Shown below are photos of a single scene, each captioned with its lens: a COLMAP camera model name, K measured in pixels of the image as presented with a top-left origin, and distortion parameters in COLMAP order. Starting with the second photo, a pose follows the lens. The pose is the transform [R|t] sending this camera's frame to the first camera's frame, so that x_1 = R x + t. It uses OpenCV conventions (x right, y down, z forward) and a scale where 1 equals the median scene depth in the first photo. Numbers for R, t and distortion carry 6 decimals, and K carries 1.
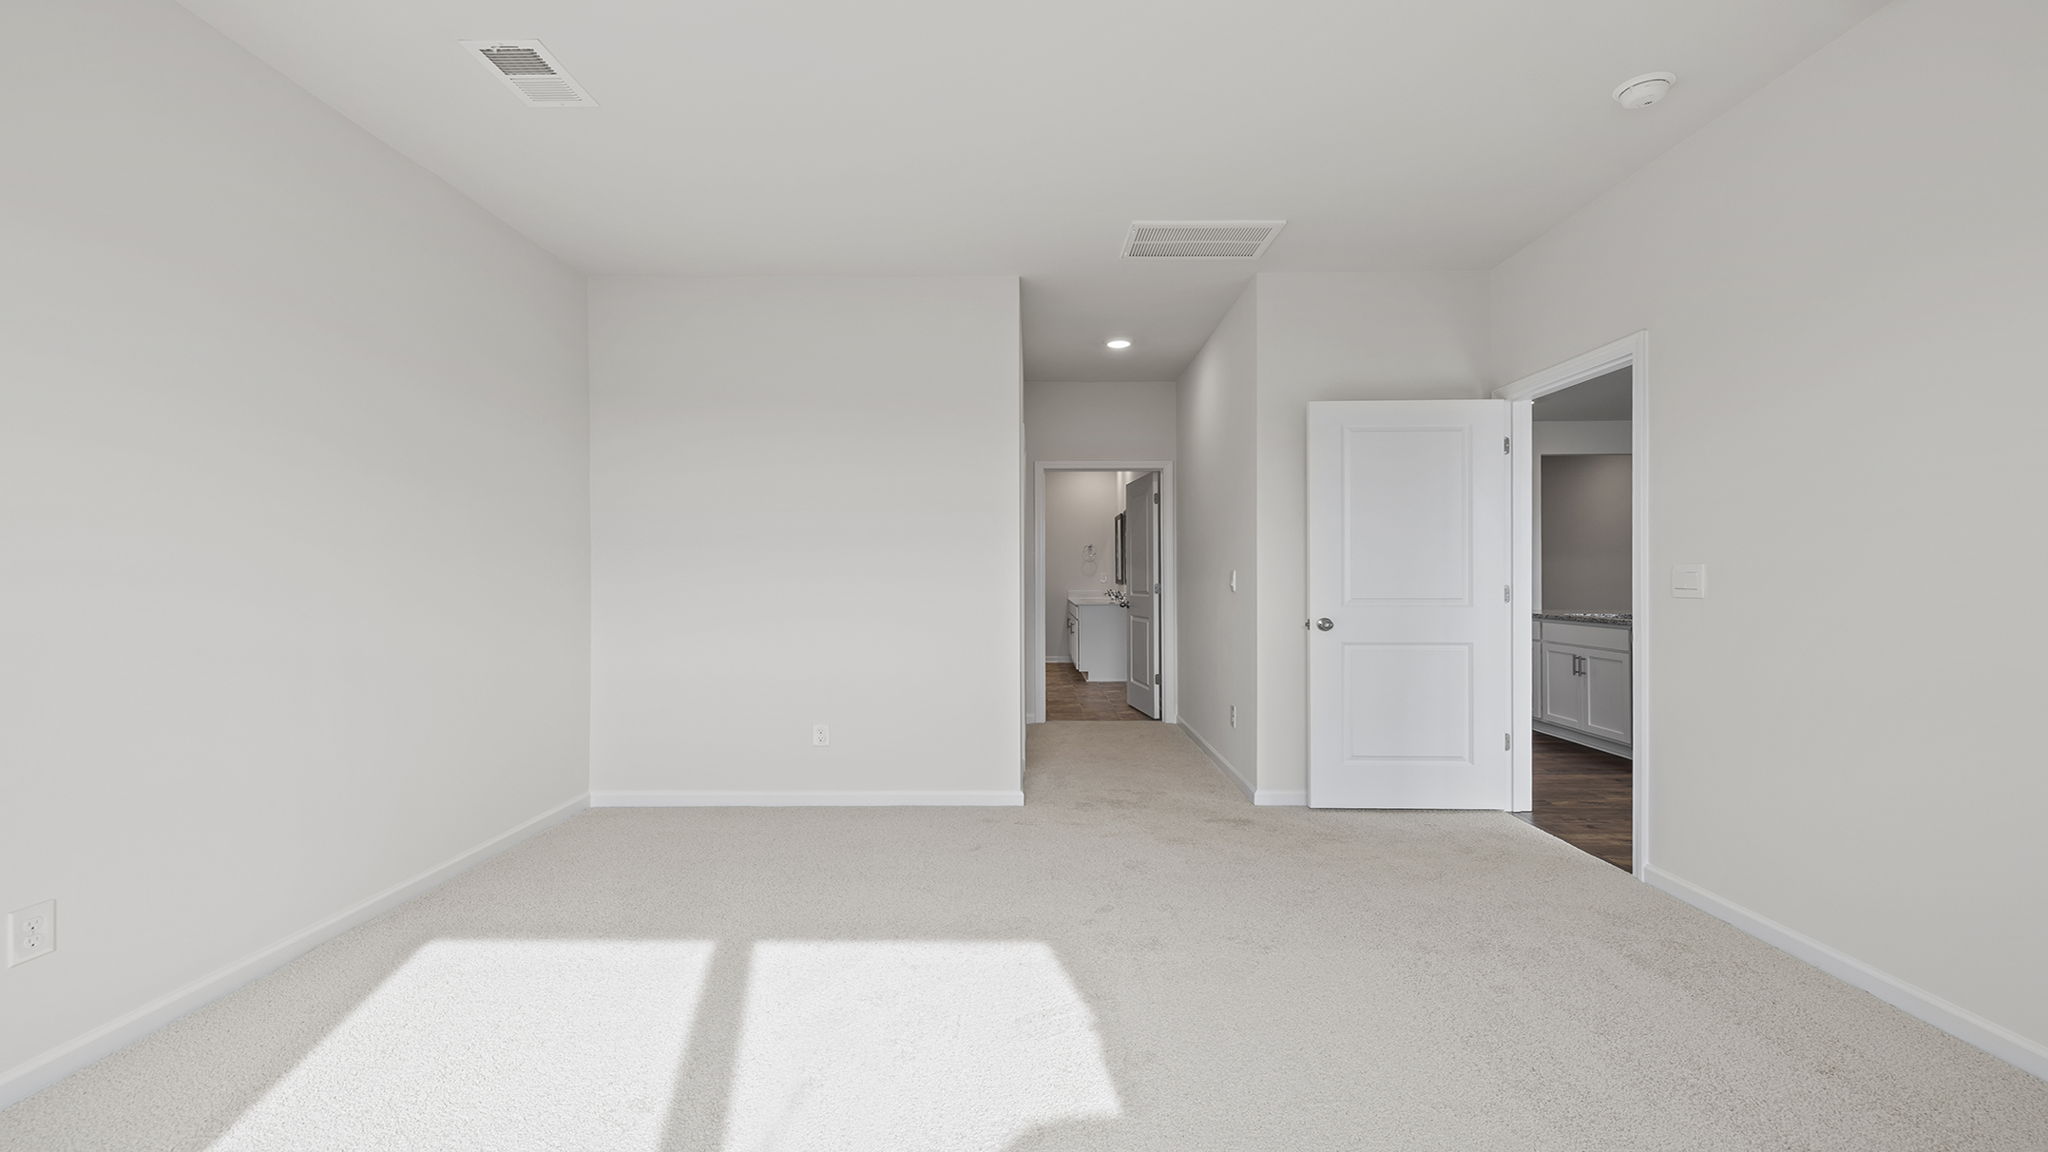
lens RADIAL K [[898.9, 0, 1025.7], [0, 898.9, 584.3], [0, 0, 1]] dist [0.016584, 0.000114]
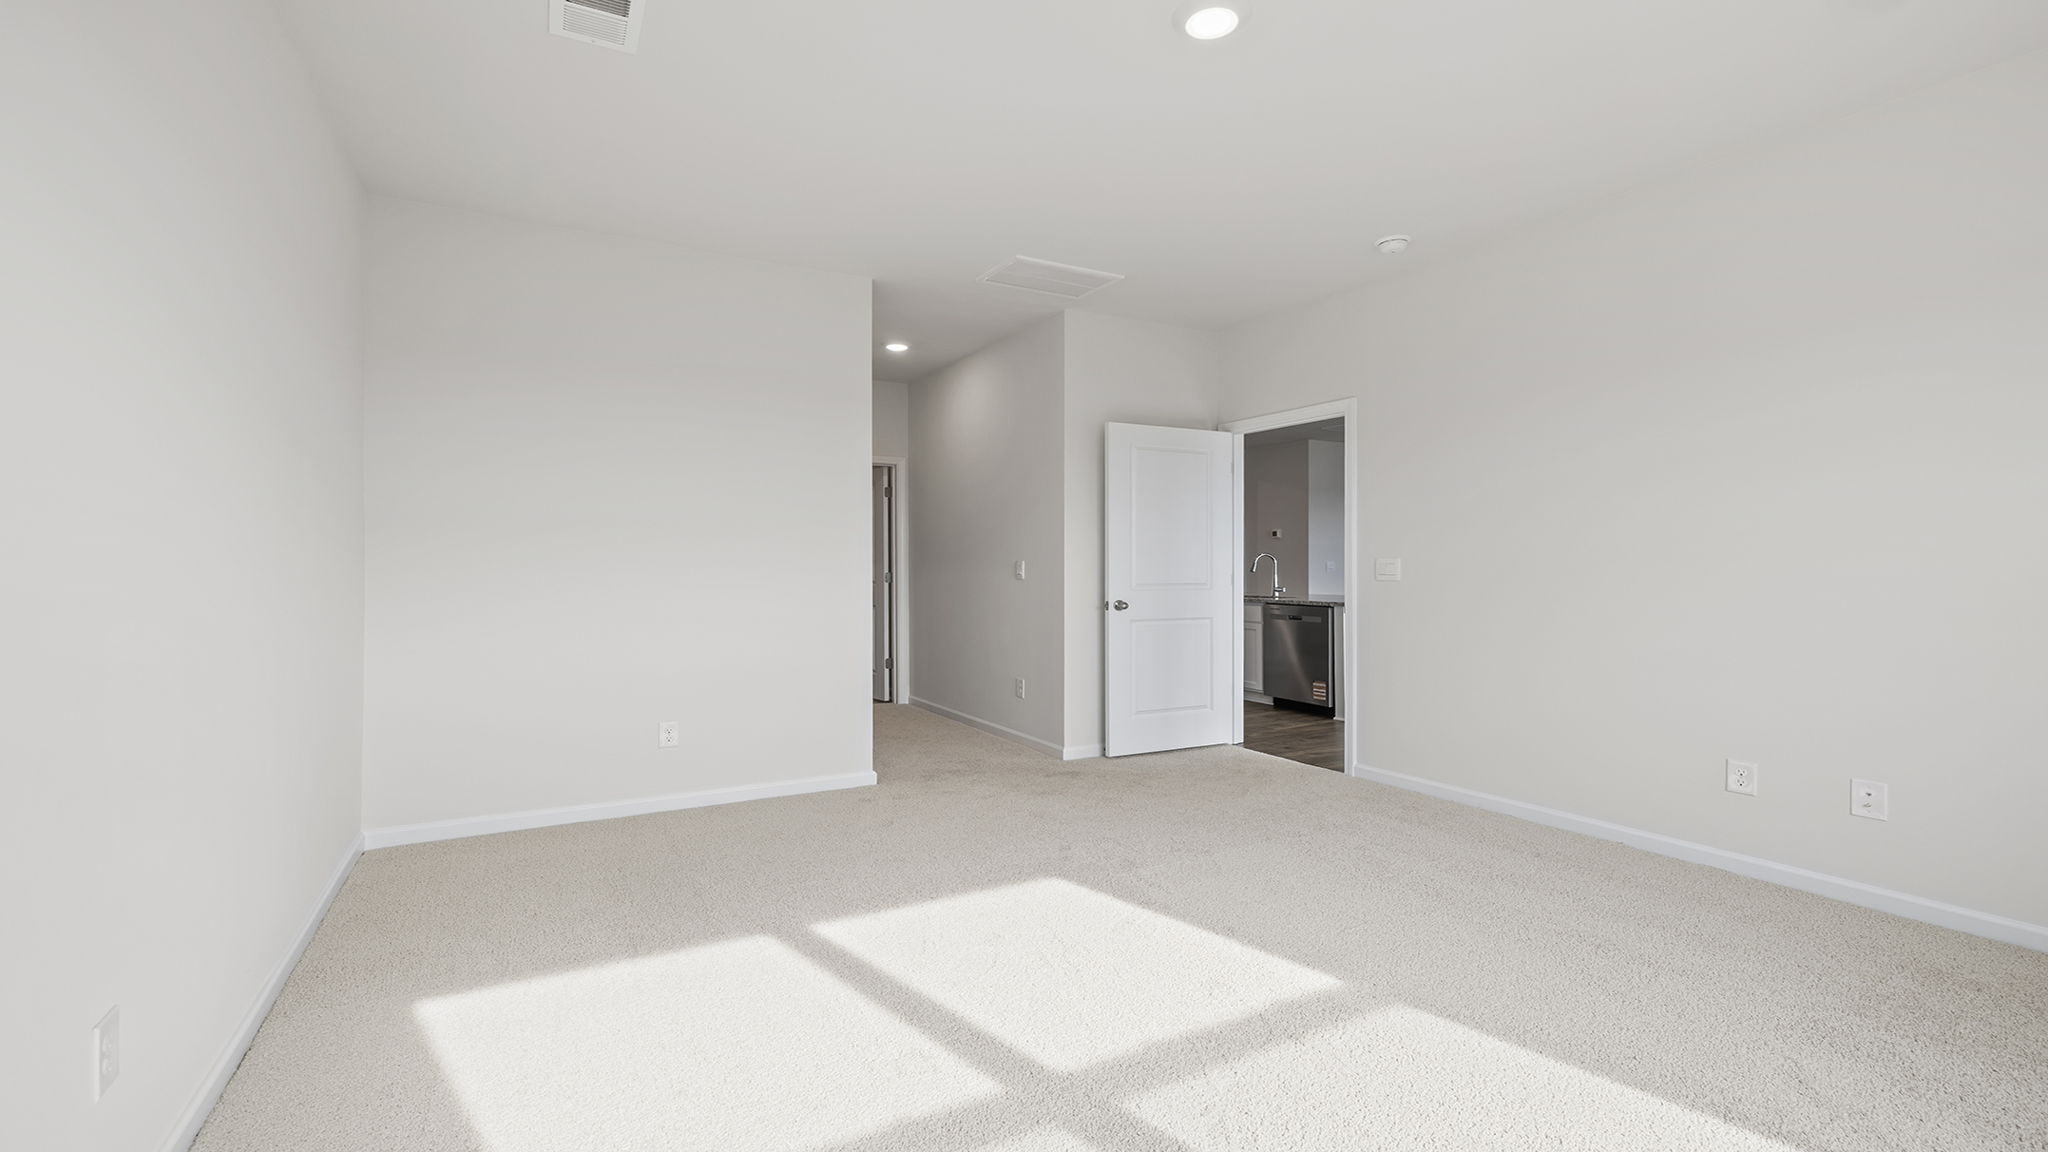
lens RADIAL K [[898.9, 0, 1026.4], [0, 898.9, 576.7], [0, 0, 1]] dist [0.016584, 0.000114]
pose [[0.869756, -0.003564, 0.493469, -0.378297], [0.002551, 0.999993, 0.002728, 0.001845], [-0.493475, -0.001114, 0.869759, 0.001132]]
